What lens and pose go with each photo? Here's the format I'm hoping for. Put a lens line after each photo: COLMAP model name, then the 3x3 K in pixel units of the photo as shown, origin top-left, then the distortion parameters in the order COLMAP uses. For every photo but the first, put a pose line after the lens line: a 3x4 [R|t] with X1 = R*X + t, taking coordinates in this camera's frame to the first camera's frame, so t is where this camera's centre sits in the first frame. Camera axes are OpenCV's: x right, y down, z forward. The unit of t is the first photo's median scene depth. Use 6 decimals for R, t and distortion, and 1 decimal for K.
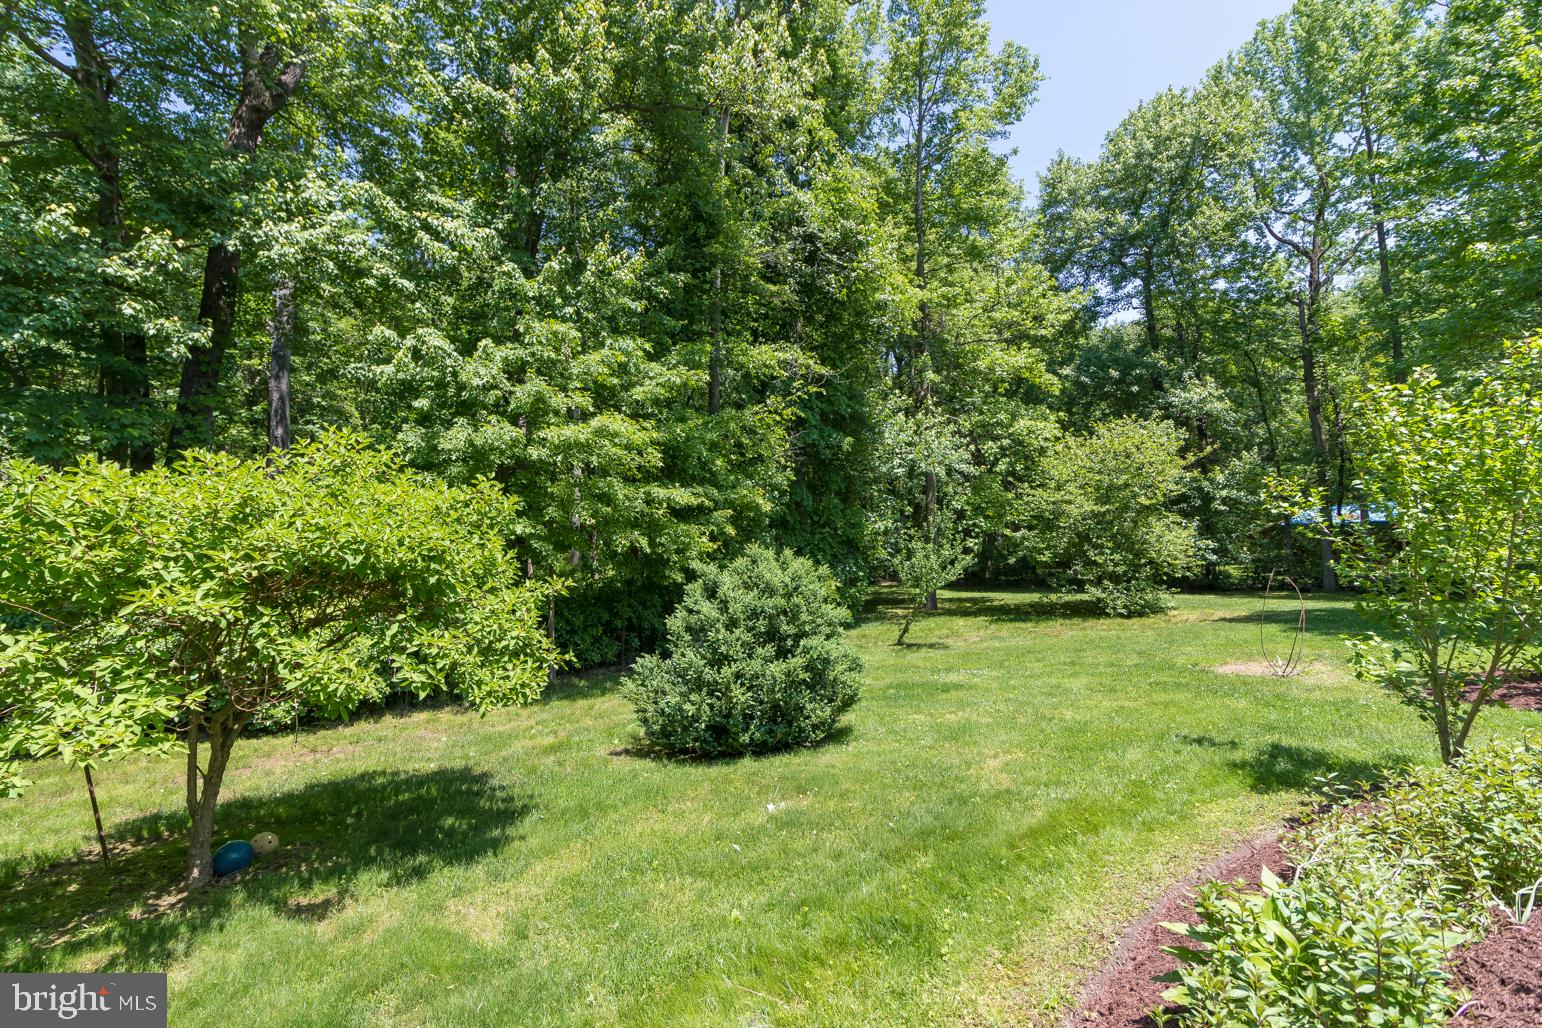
lens RADIAL K [[718.5, 0, 771.9], [0, 718.5, 492.0], [0, 0, 1]] dist [0.001886, 0.000888]
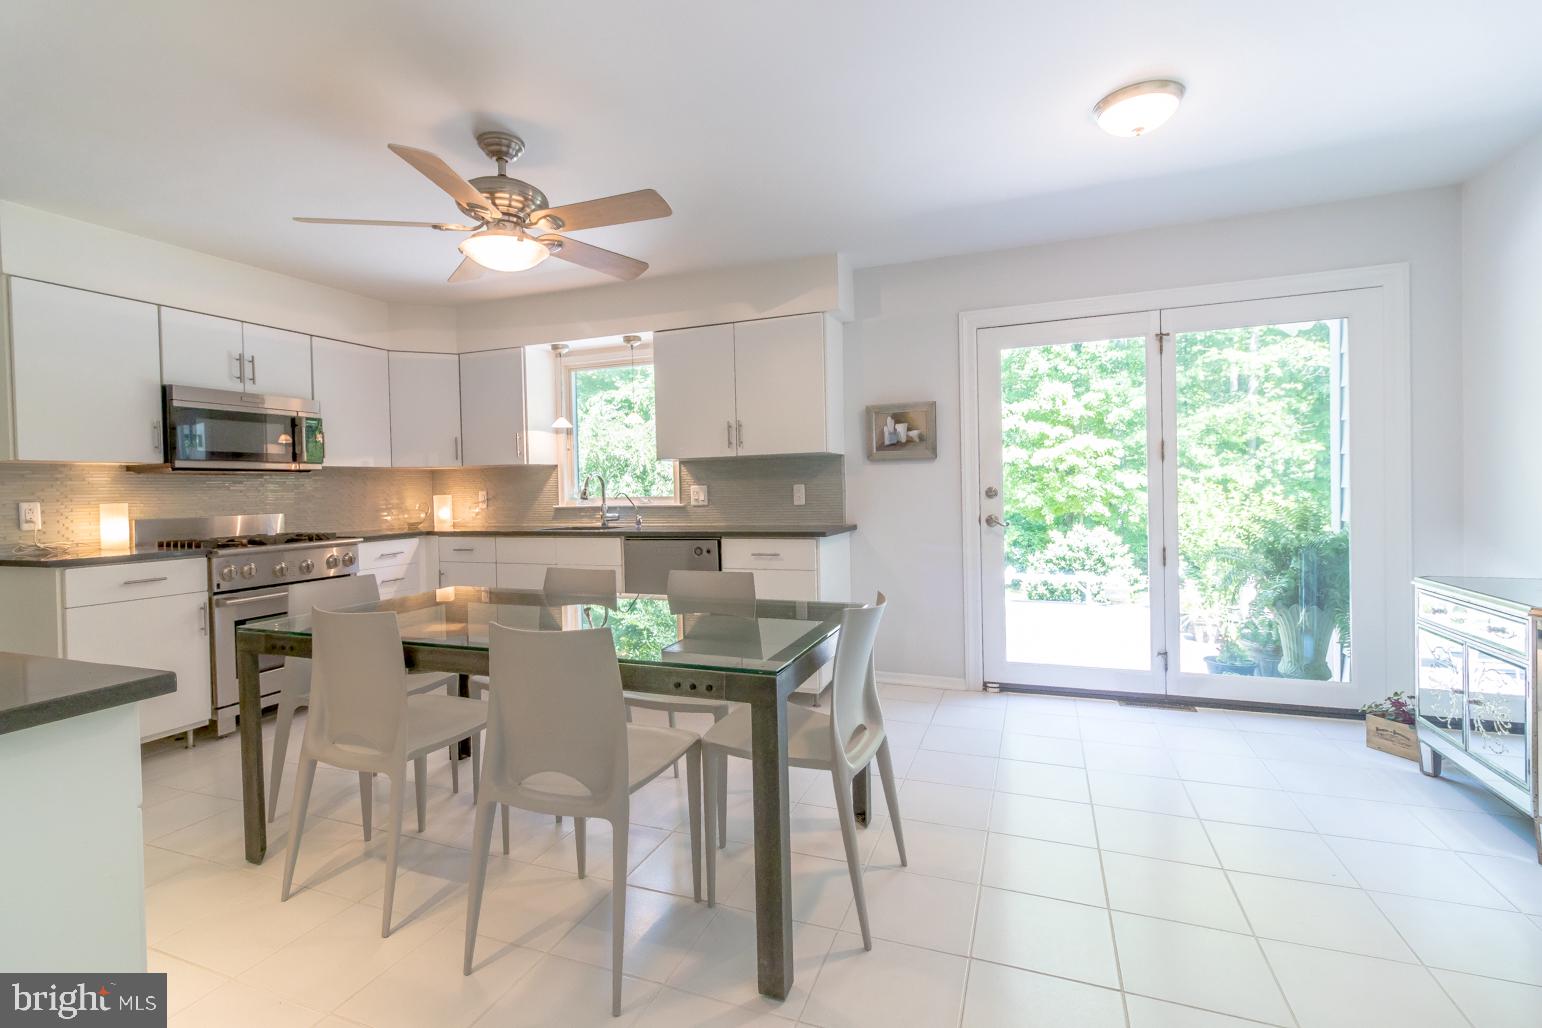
lens RADIAL K [[707.8, 0, 762.1], [0, 707.8, 498.4], [0, 0, 1]] dist [0.006297, 0.000318]
pose [[0.517182, 0.041511, -0.854868, 0.769107], [0.081409, 0.991909, 0.097417, -0.172077], [0.851995, -0.119976, 0.509618, -0.507837]]
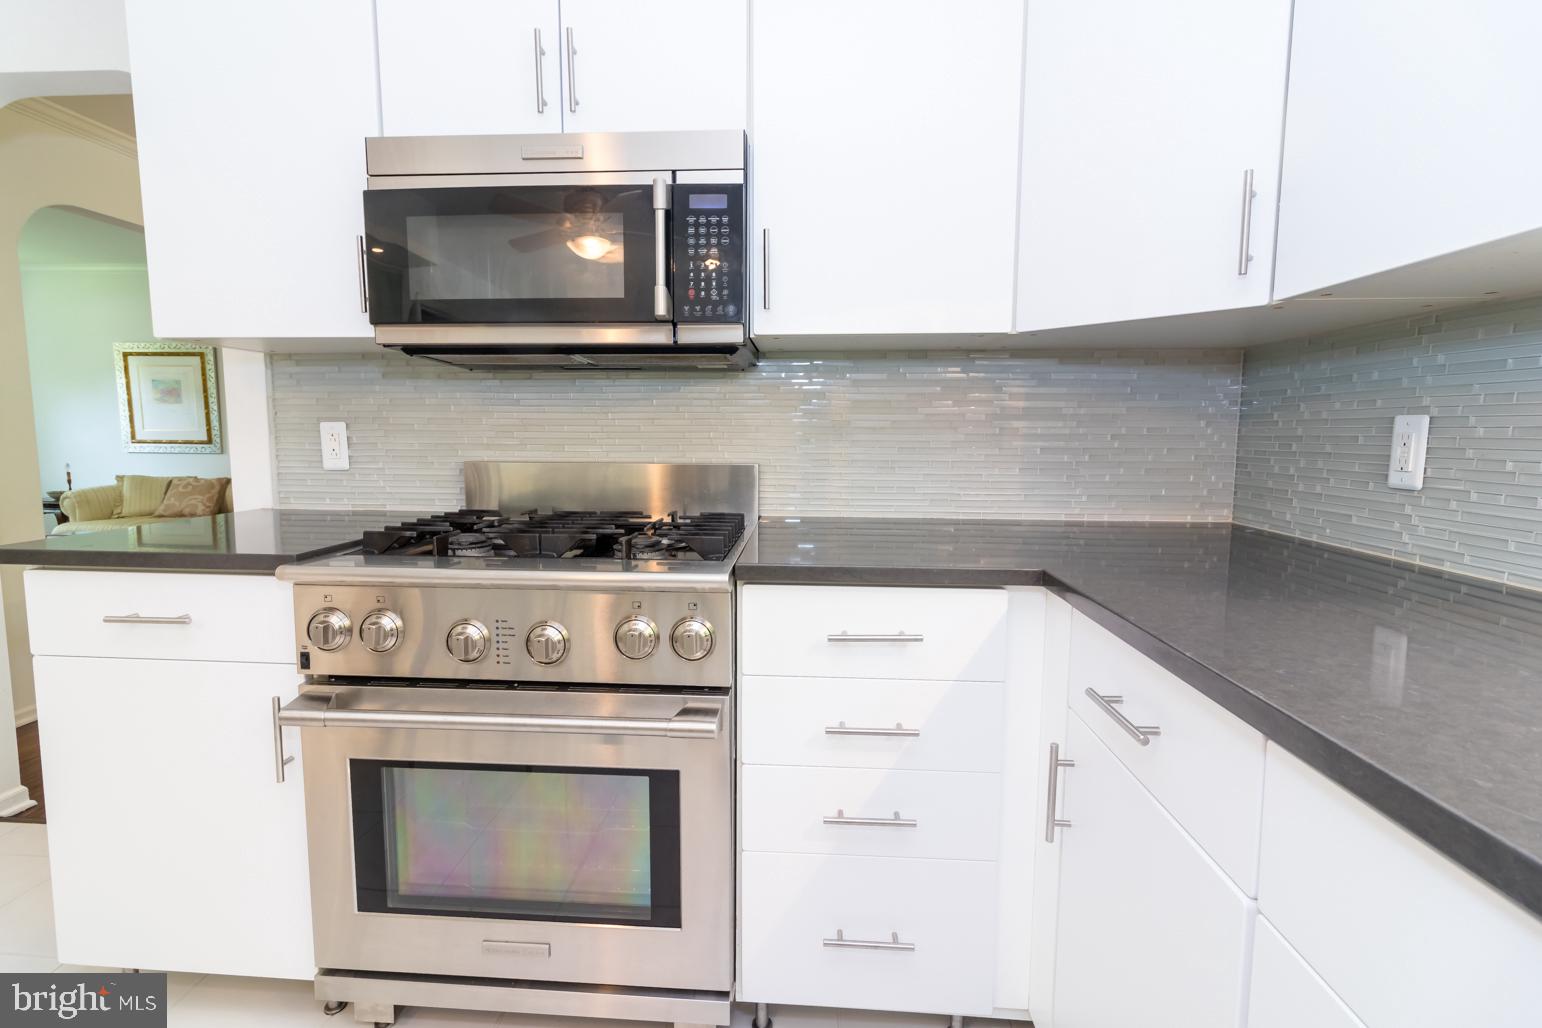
lens RADIAL K [[706.9, 0, 757.9], [0, 706.9, 498.7], [0, 0, 1]] dist [0.004643, -0.000116]
pose [[-0.664352, 0.108000, -0.739576, 0.461405], [0.090415, 0.993851, 0.063913, -0.152317], [0.741931, -0.024408, -0.670032, -0.437044]]
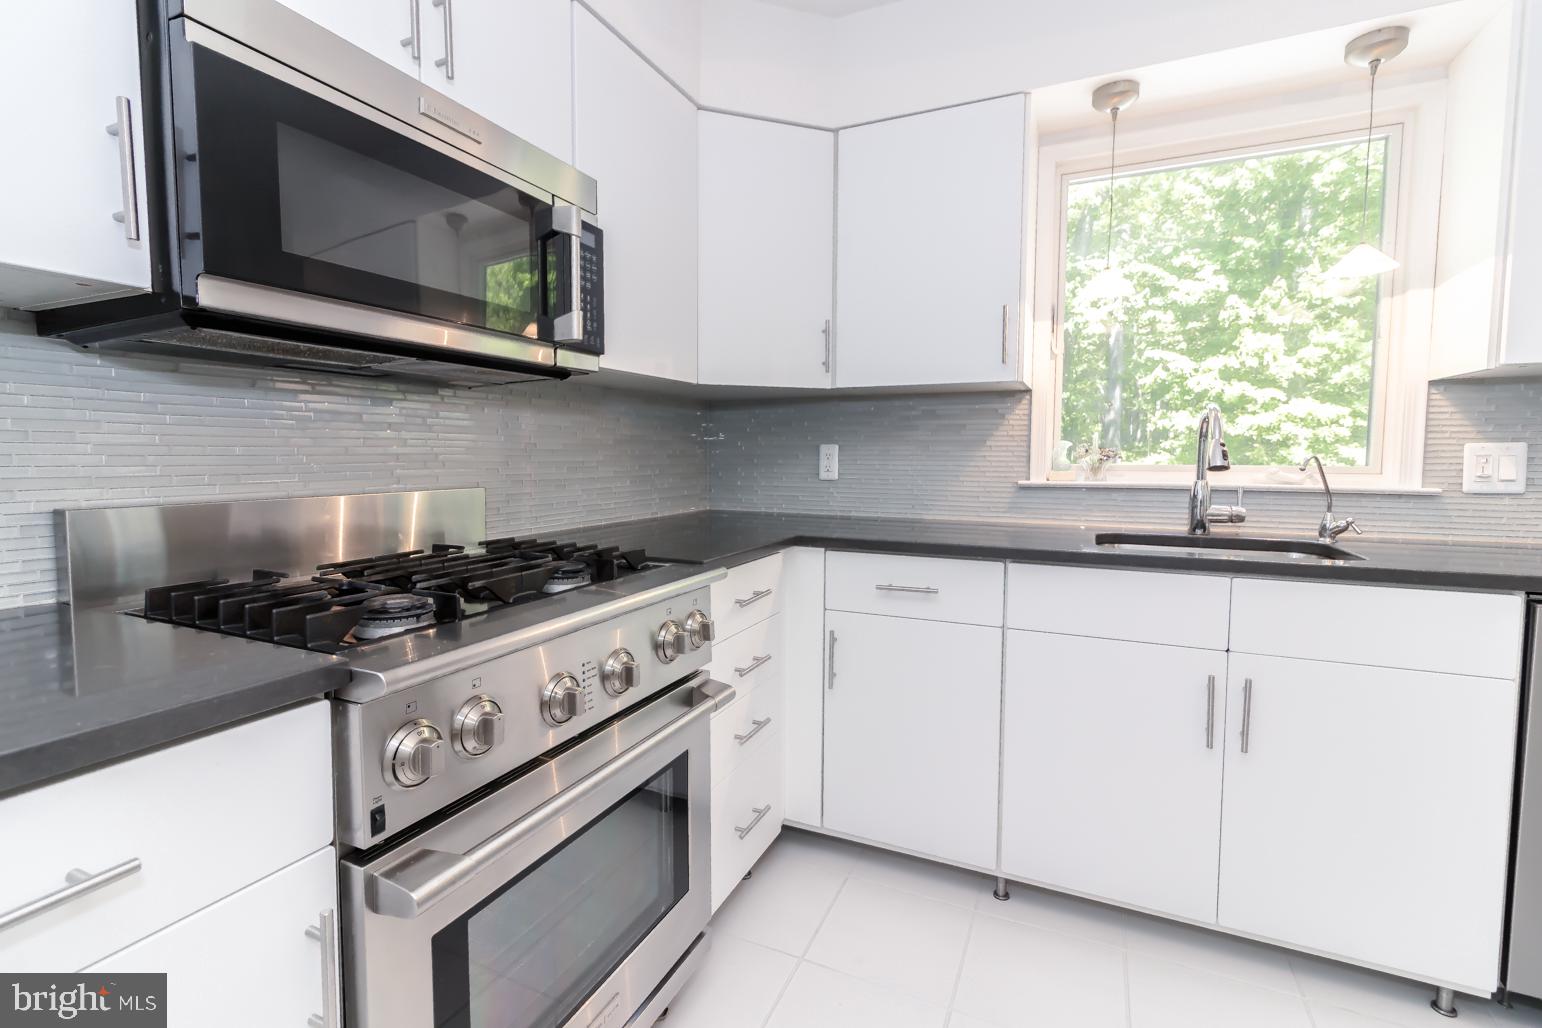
lens RADIAL K [[707.8, 0, 762.1], [0, 707.8, 498.4], [0, 0, 1]] dist [0.006297, 0.000318]
pose [[0.457351, 0.096738, -0.884009, 0.500245], [0.062505, 0.988110, 0.140467, -0.163770], [0.887087, -0.119497, 0.445867, -0.544685]]
